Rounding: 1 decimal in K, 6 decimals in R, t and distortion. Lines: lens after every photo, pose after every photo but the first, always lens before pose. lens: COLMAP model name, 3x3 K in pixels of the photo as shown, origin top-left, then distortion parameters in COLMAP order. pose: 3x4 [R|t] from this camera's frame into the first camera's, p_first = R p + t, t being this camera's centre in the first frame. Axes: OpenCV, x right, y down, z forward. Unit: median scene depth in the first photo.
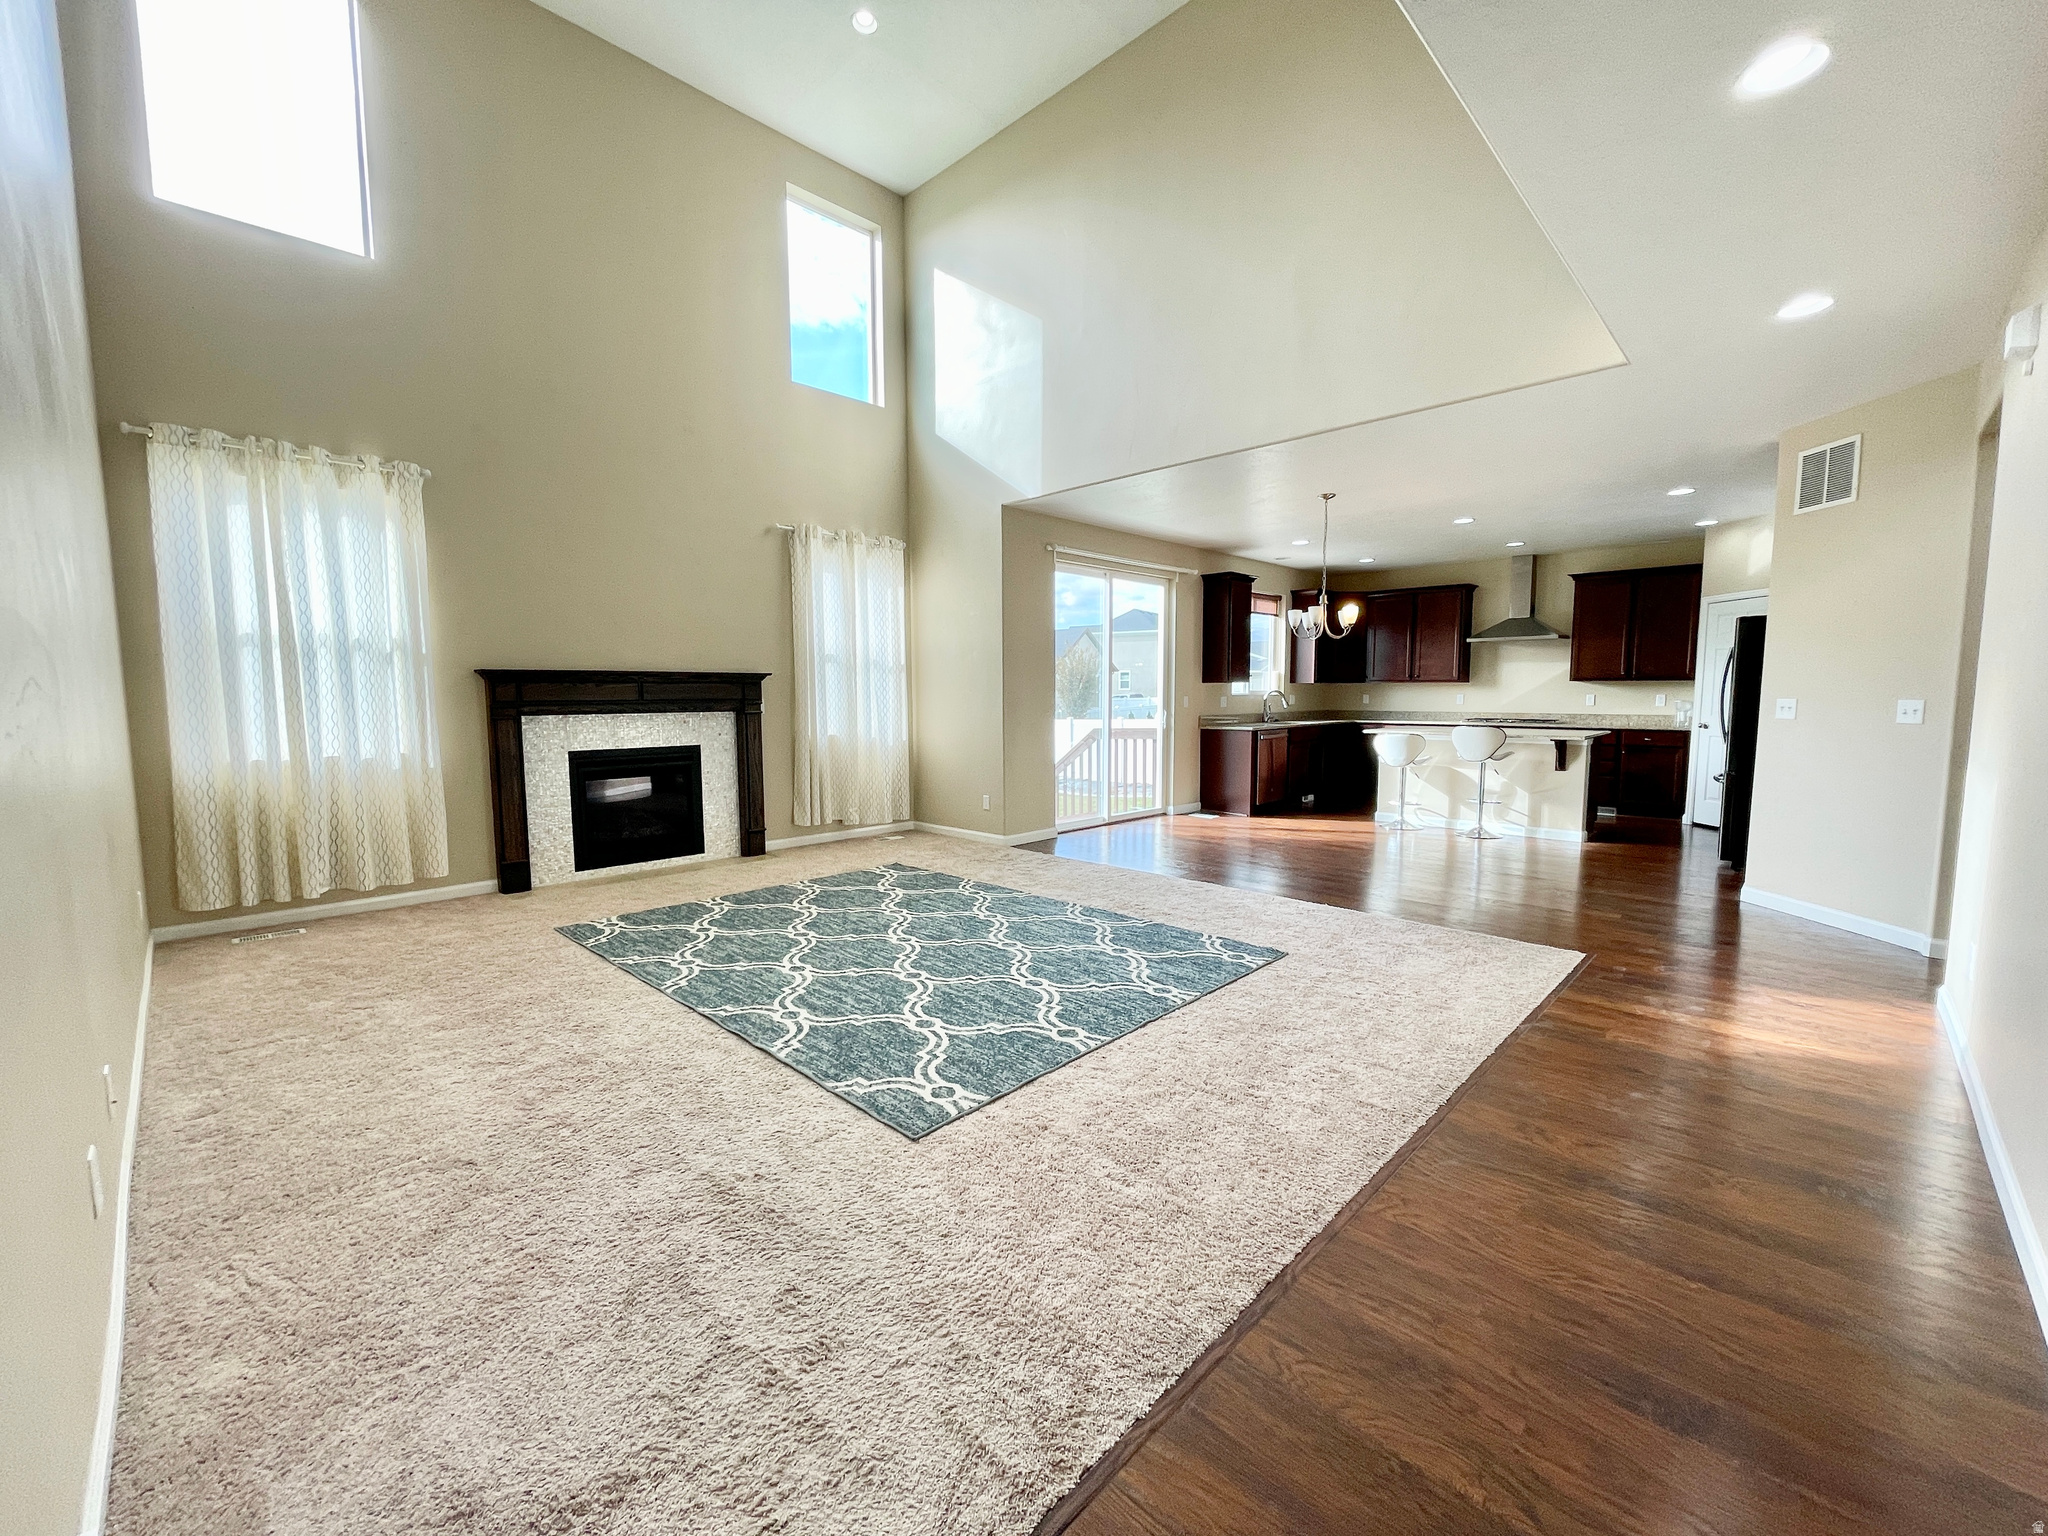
lens RADIAL K [[826.5, 0, 1033.5], [0, 826.5, 770.5], [0, 0, 1]] dist [-0.000224, 0.000324]
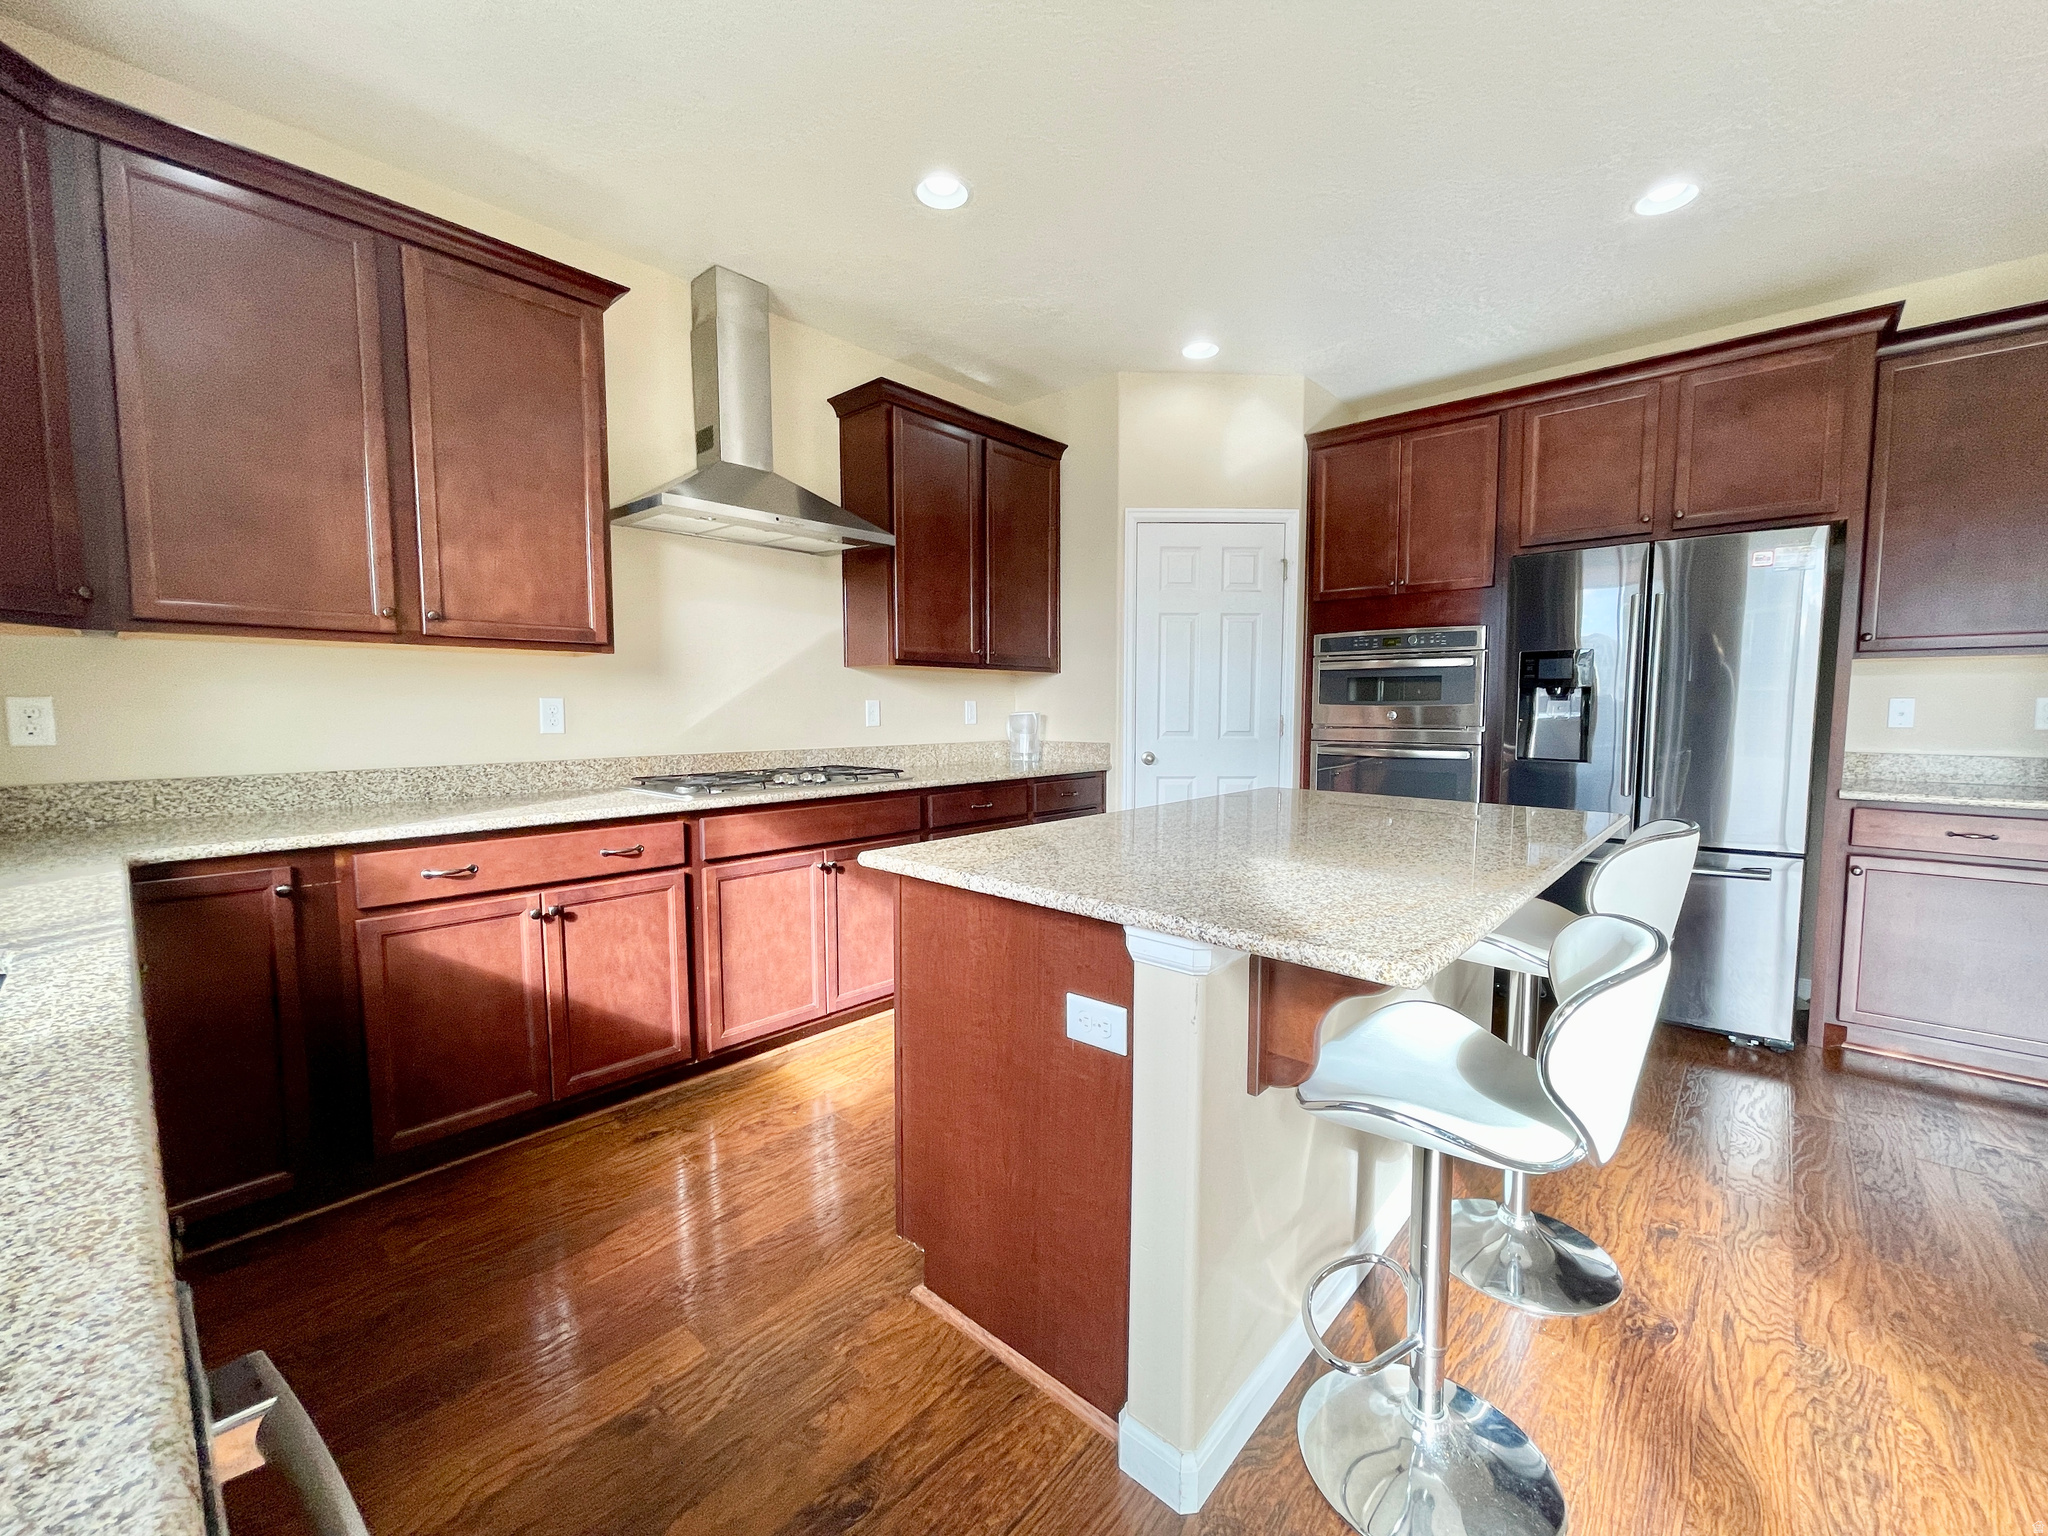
lens RADIAL K [[822.4, 0, 1024.0], [0, 822.4, 768.0], [0, 0, 1]] dist [0.000374, 0.000260]
pose [[-0.039580, -0.073256, 0.996527, 0.573869], [0.096649, 0.992352, 0.076788, -0.184660], [-0.994531, 0.099353, -0.032197, 2.126441]]
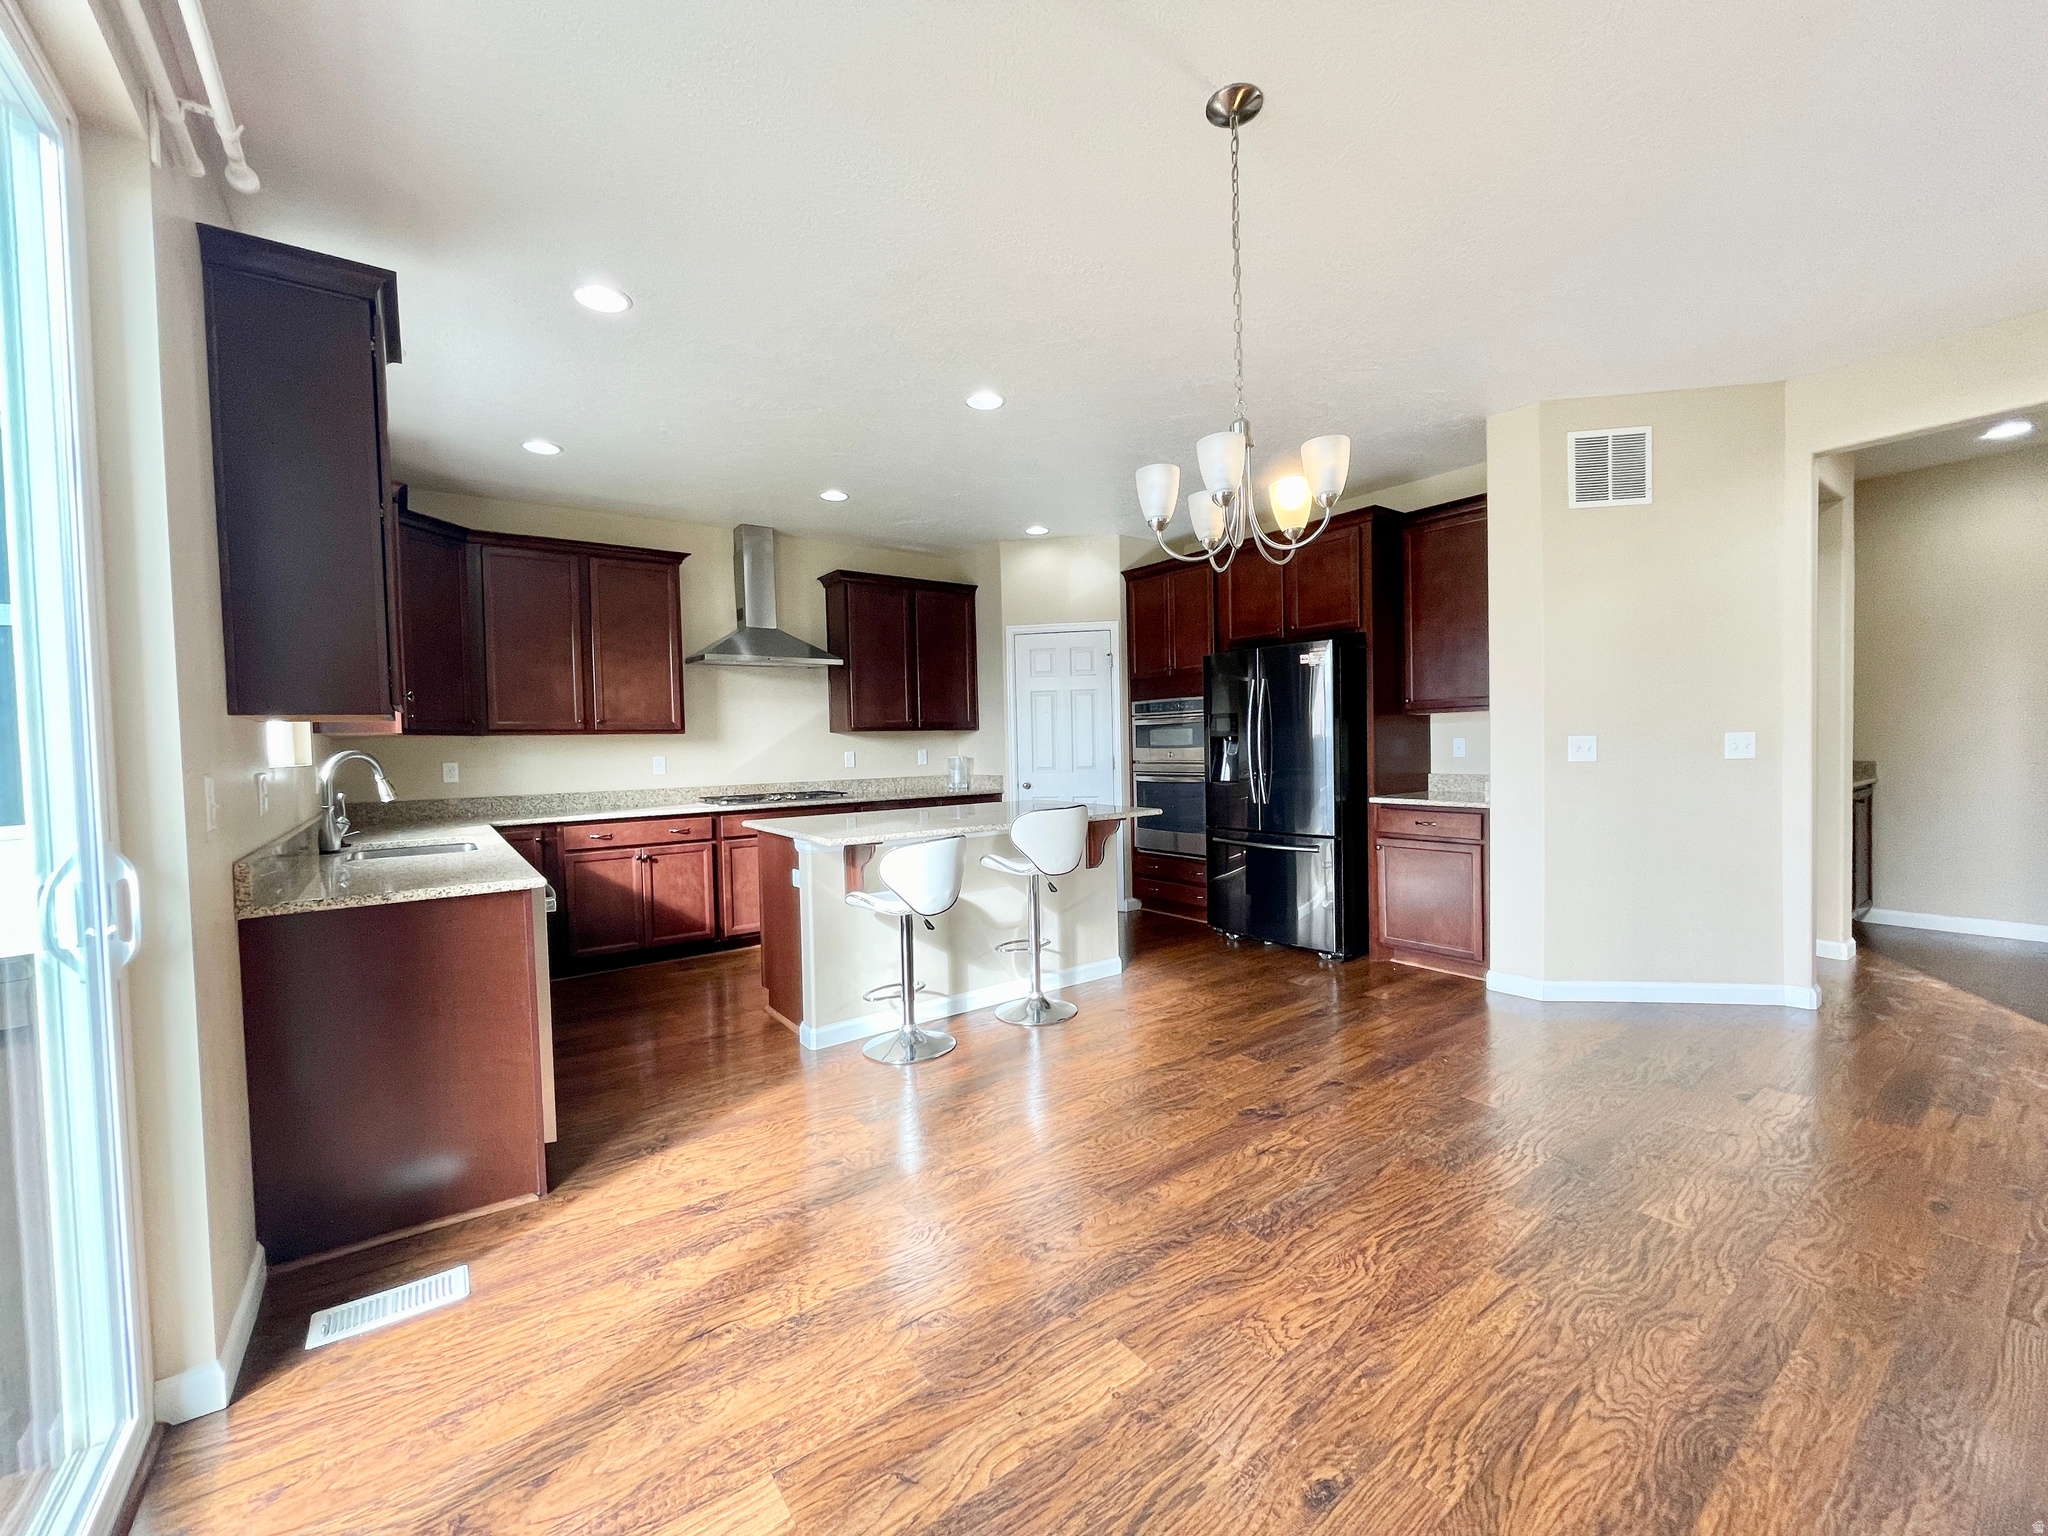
lens RADIAL K [[826.5, 0, 1033.5], [0, 826.5, 770.5], [0, 0, 1]] dist [-0.000224, 0.000324]
pose [[0.155194, -0.034842, 0.987269, 0.042787], [0.118150, 0.992859, 0.016467, -0.155362], [-0.980793, 0.114090, 0.158203, 1.682210]]
